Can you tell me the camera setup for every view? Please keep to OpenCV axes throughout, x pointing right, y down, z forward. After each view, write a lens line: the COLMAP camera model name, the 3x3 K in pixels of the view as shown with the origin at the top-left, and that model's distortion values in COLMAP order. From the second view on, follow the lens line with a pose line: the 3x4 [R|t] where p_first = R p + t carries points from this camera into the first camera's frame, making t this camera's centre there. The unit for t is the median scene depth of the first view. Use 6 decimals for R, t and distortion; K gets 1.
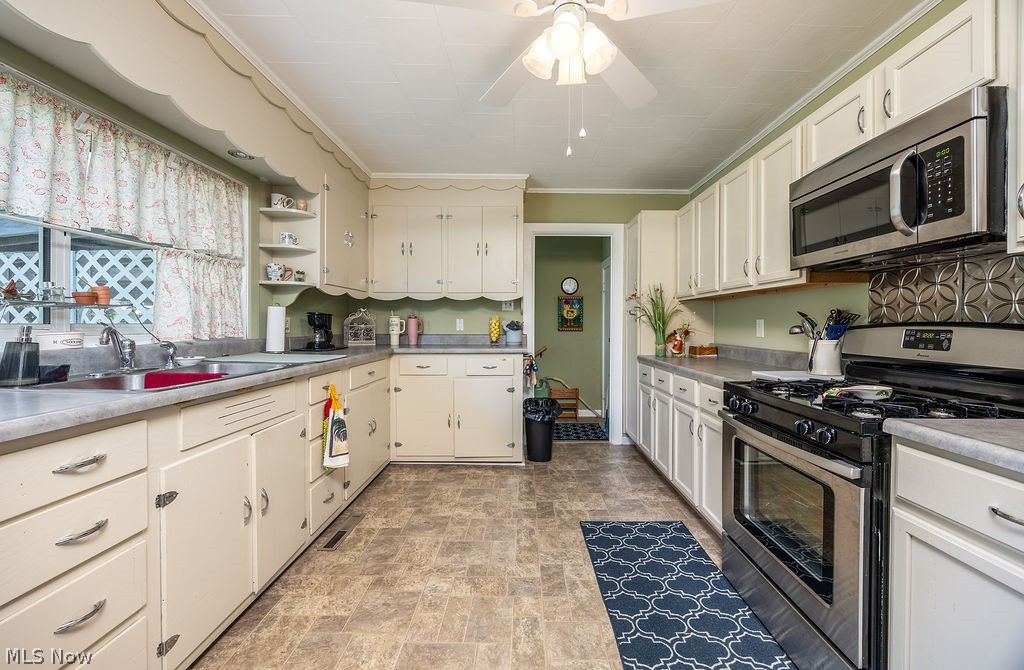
lens RADIAL K [[397.0, 0, 525.1], [0, 397.0, 325.7], [0, 0, 1]] dist [-0.014179, -0.000463]
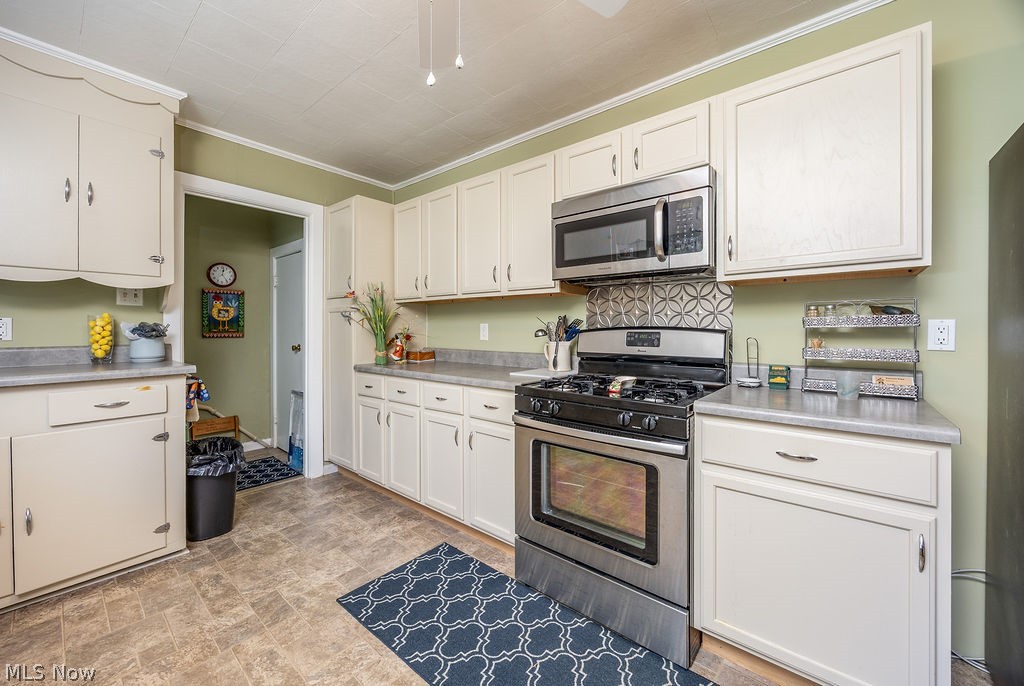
lens RADIAL K [[396.5, 0, 517.1], [0, 396.5, 328.4], [0, 0, 1]] dist [-0.008599, 0.000258]
pose [[0.641462, 0.000127, 0.767155, -0.158872], [0.002916, 0.999992, -0.002603, -0.000248], [-0.767150, 0.003907, 0.641456, 0.217350]]
